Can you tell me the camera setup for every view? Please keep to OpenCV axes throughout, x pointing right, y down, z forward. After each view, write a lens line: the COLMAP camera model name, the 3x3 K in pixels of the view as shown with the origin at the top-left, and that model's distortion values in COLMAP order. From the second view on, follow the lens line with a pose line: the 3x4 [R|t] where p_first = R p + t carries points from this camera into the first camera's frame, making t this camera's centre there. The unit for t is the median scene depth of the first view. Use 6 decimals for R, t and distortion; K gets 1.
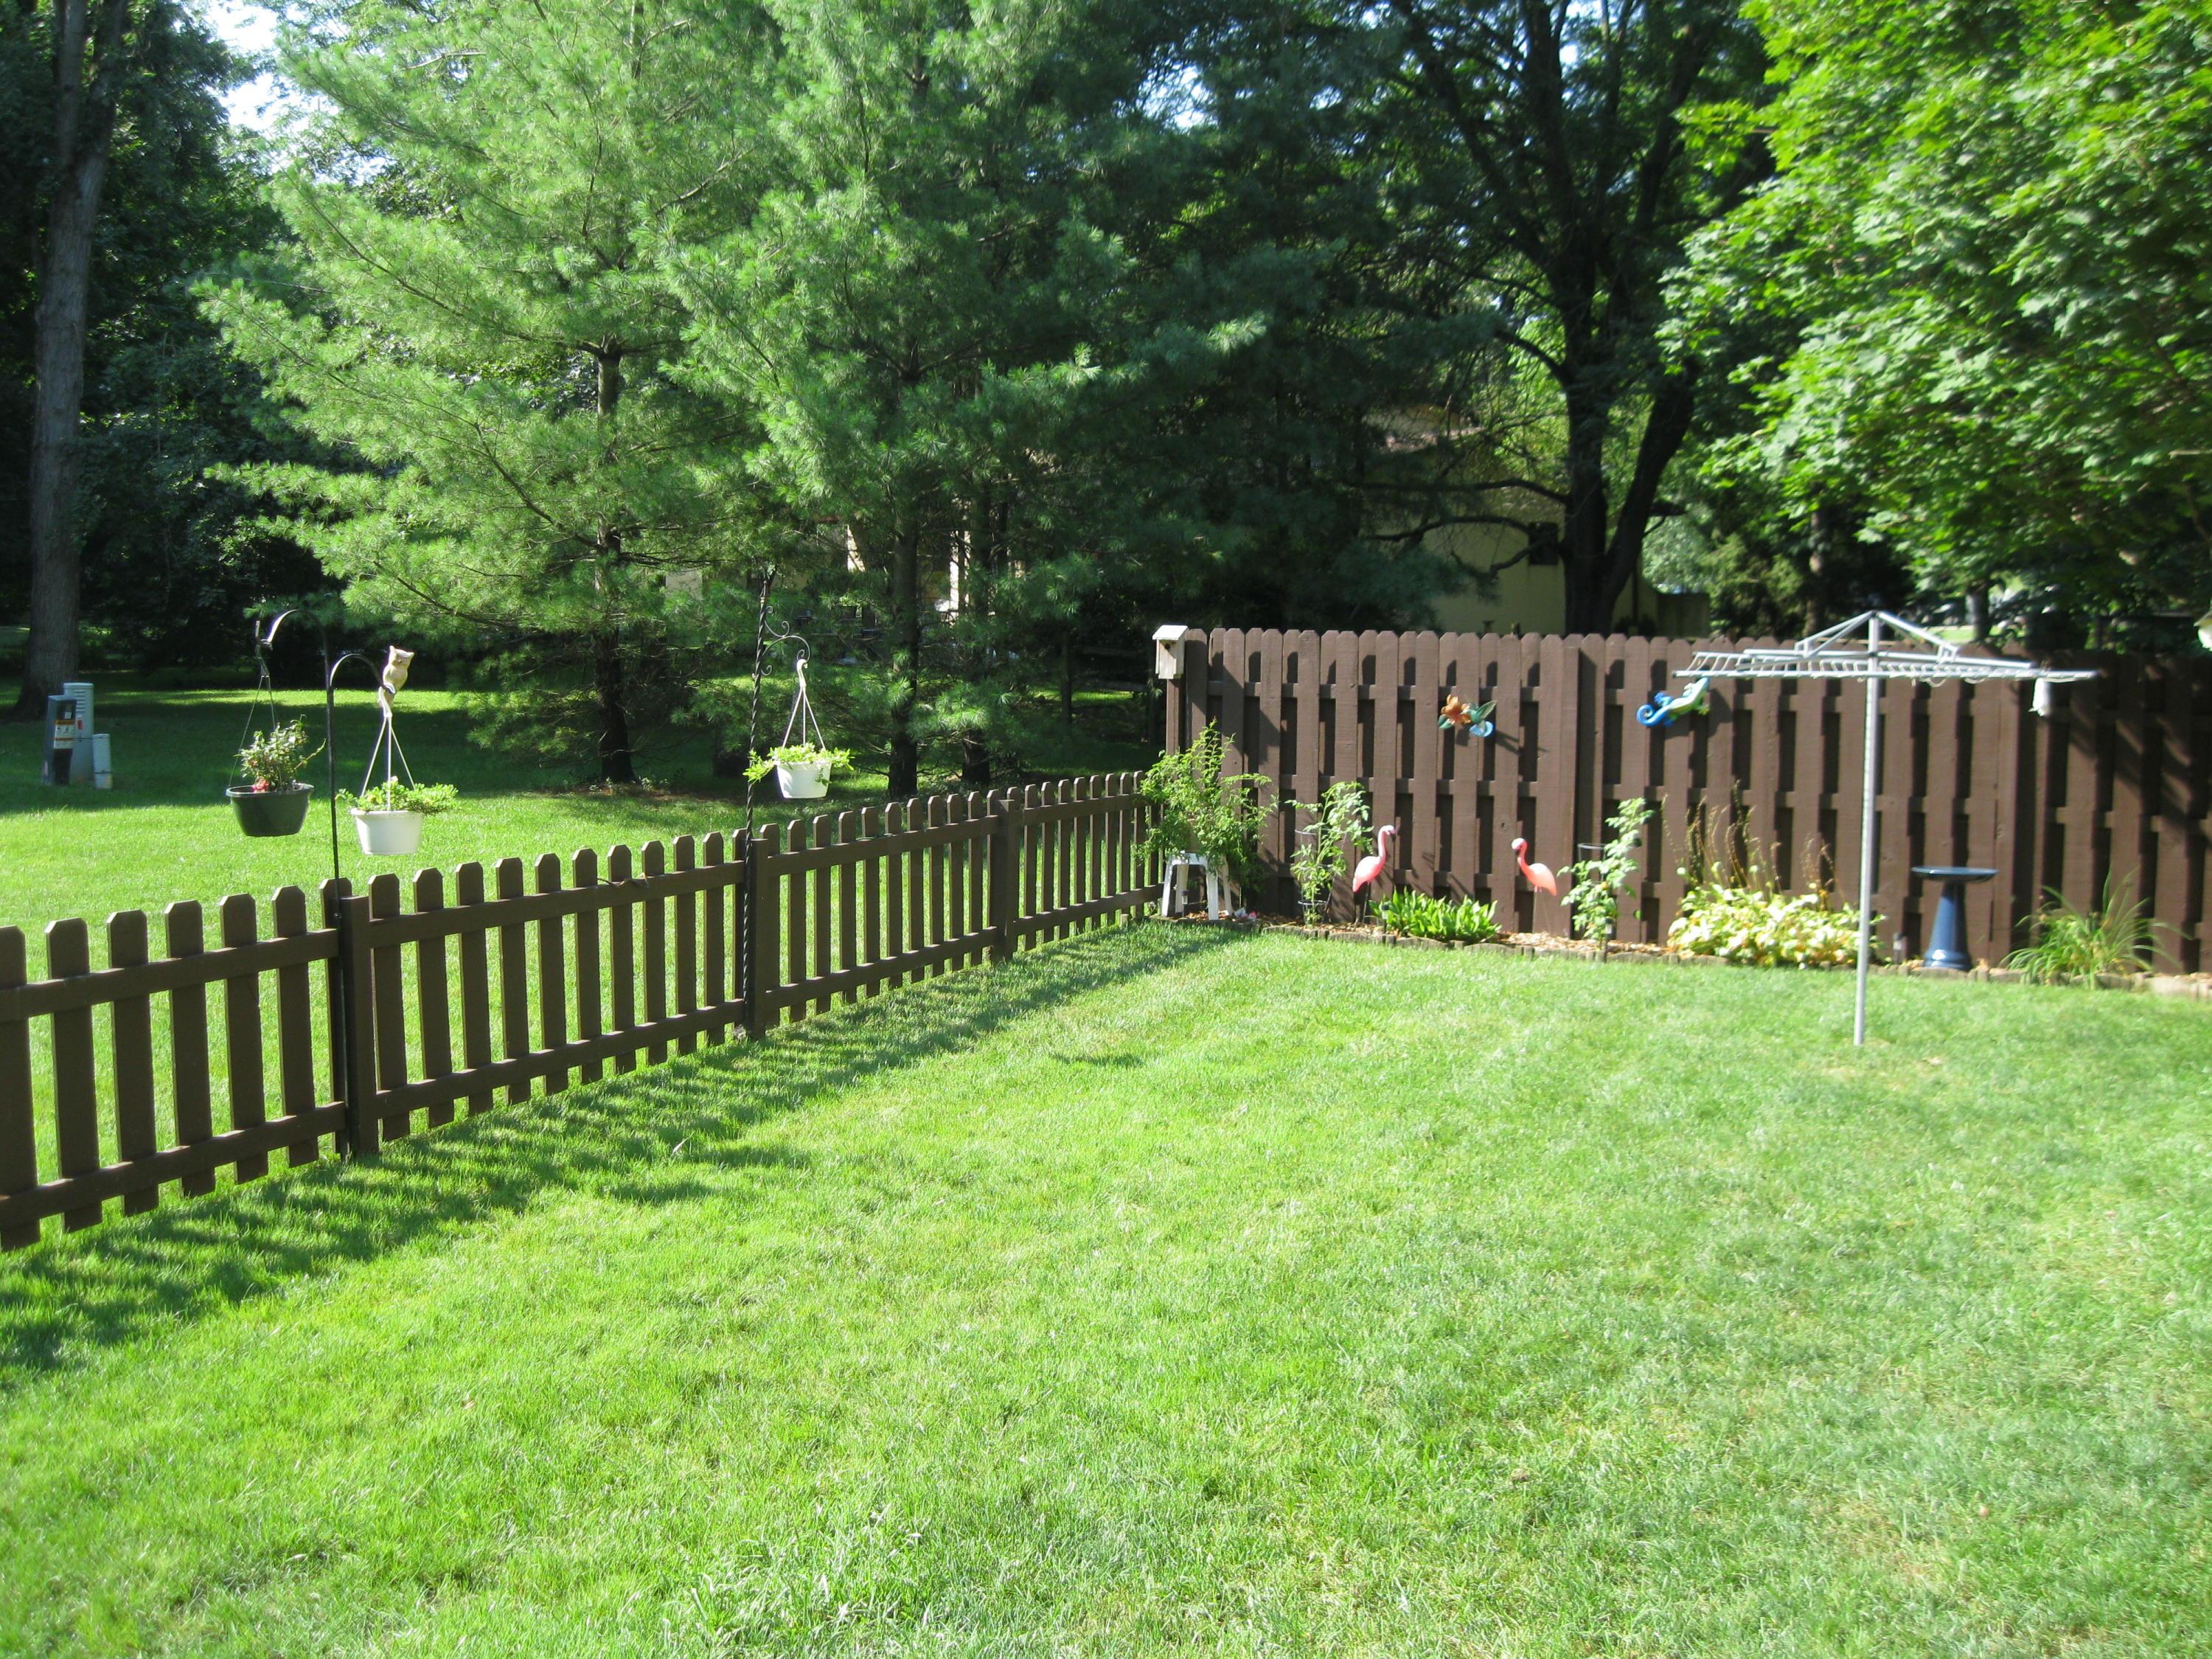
lens RADIAL K [[2245.5, 0, 1106.0], [0, 2245.5, 829.5], [0, 0, 1]] dist [-0.106059, 0.043006]
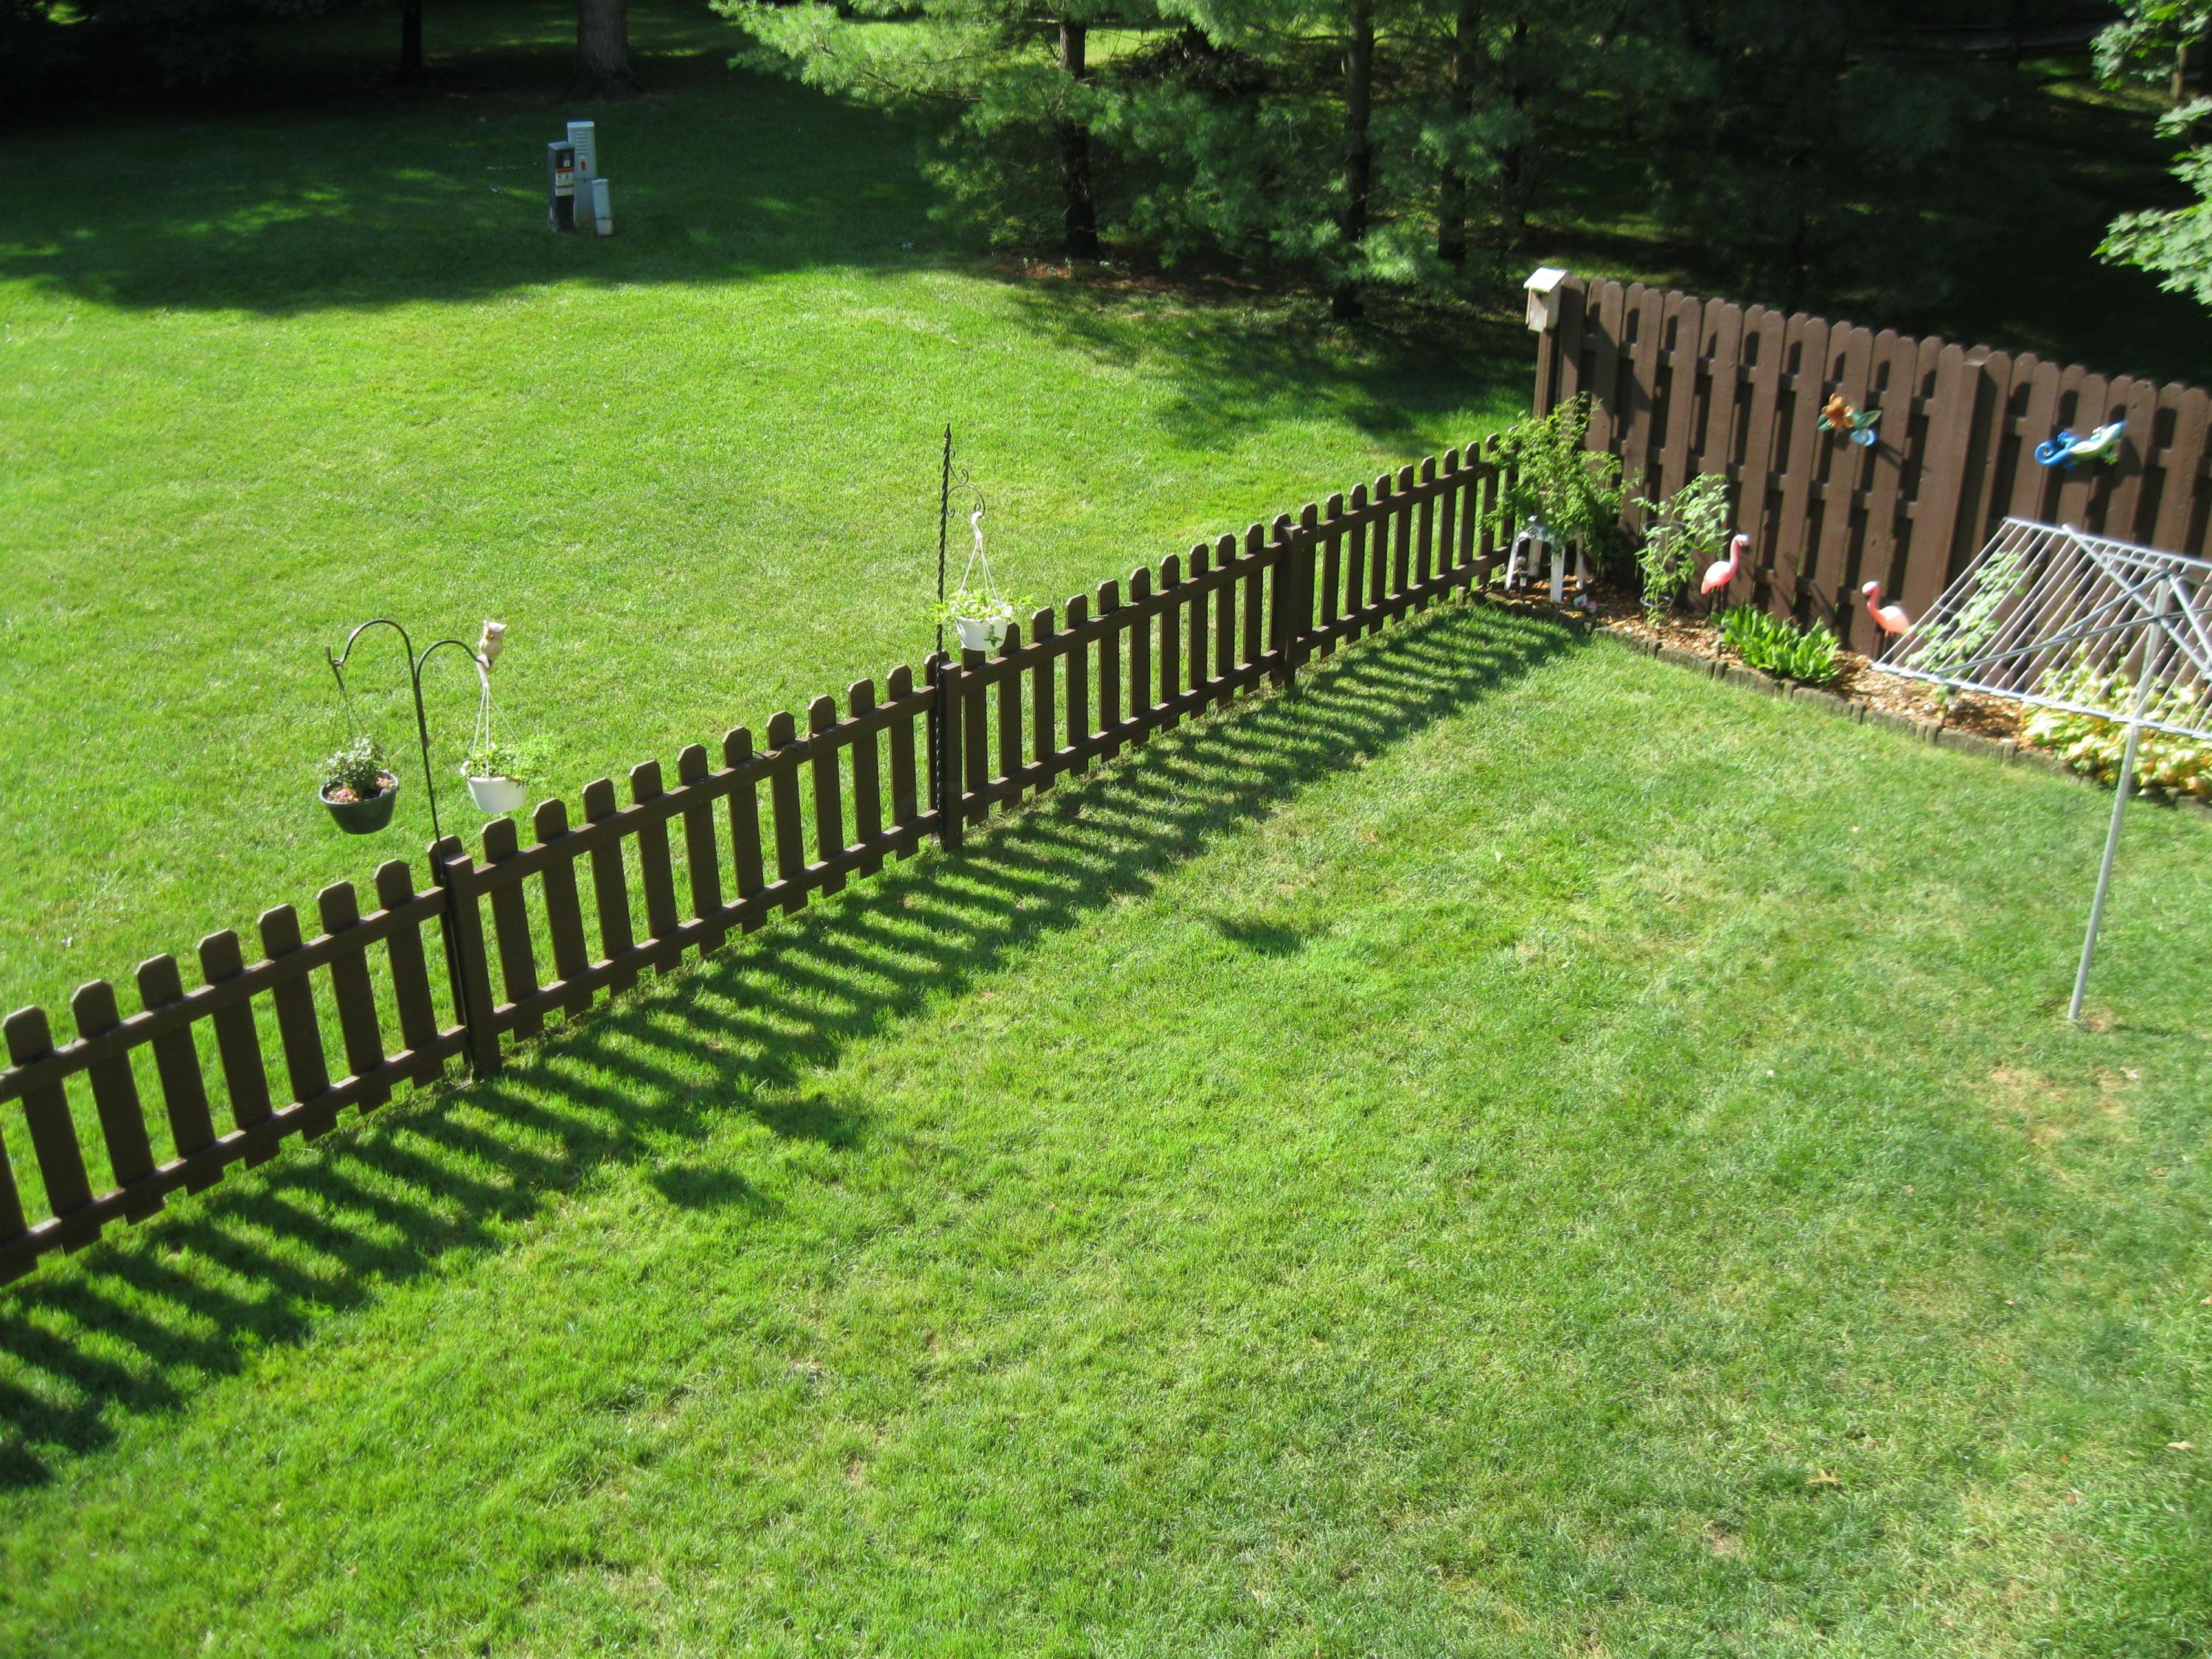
lens RADIAL K [[2245.5, 0, 1106.0], [0, 2245.5, 829.5], [0, 0, 1]] dist [-0.106059, 0.043006]
pose [[0.954322, 0.125211, -0.271277, 0.137878], [-0.022783, 0.935804, 0.351782, -0.201157], [0.297909, -0.329533, 0.895912, 0.065640]]
